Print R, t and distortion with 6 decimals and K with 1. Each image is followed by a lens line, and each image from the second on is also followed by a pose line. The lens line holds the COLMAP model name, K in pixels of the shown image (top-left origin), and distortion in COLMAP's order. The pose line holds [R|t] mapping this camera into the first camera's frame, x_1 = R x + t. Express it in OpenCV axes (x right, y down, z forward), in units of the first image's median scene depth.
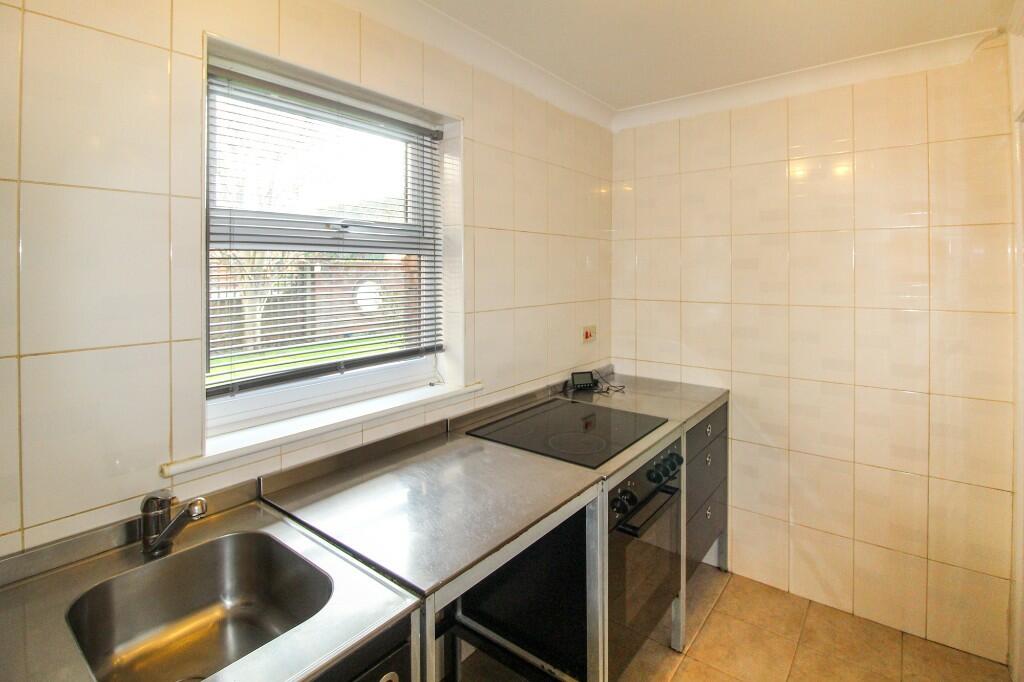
lens RADIAL K [[501.8, 0, 512.8], [0, 501.8, 268.5], [0, 0, 1]] dist [0.001077, 0.000018]
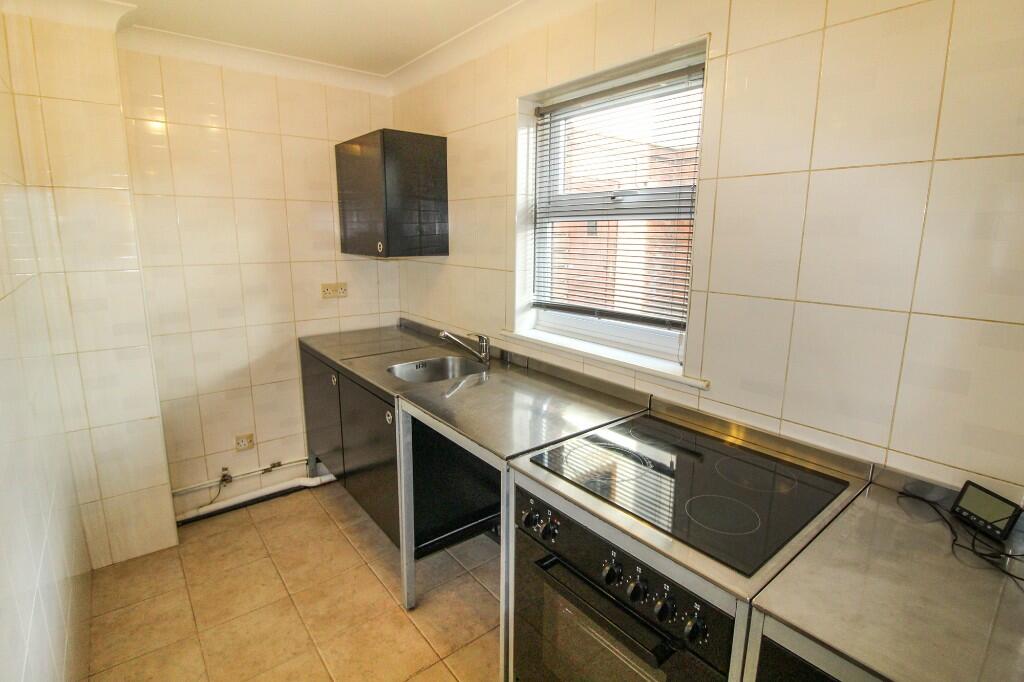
lens RADIAL K [[488.6, 0, 512.9], [0, 488.6, 326.8], [0, 0, 1]] dist [0.000673, -0.012599]
pose [[-0.221552, 0.178514, -0.958670, 0.837118], [-0.009646, 0.982652, 0.185209, 0.003246], [0.975101, 0.050281, -0.215987, 0.993356]]
